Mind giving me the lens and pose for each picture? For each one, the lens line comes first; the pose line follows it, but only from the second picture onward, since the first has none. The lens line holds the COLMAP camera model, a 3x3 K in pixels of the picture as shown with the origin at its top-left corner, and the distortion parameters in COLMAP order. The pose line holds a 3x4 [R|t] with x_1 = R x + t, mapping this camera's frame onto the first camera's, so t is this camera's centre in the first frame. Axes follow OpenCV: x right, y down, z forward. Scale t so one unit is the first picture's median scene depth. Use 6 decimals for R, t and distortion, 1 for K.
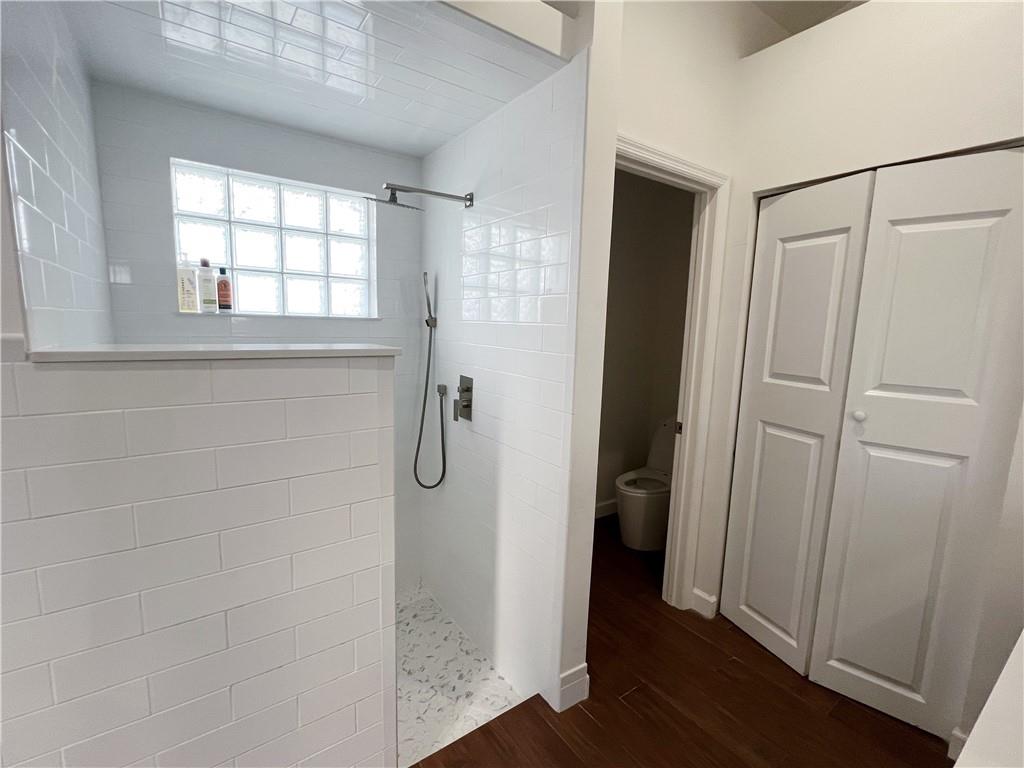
lens RADIAL K [[459.7, 0, 512.4], [0, 459.7, 388.1], [0, 0, 1]] dist [-0.000173, -0.000140]
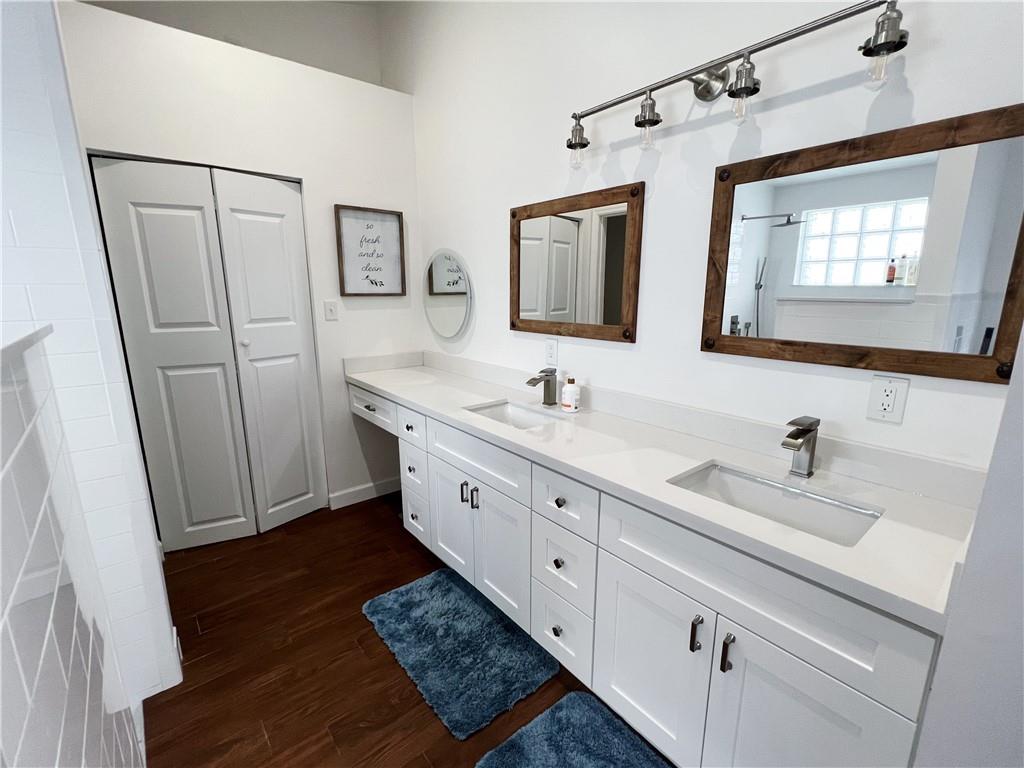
lens RADIAL K [[459.7, 0, 513.0], [0, 459.7, 385.8], [0, 0, 1]] dist [-0.000173, -0.000140]
pose [[-0.071588, -0.238764, 0.968435, -0.712985], [0.143223, 0.958404, 0.246878, -0.045558], [-0.987098, 0.156376, -0.034414, 0.213726]]
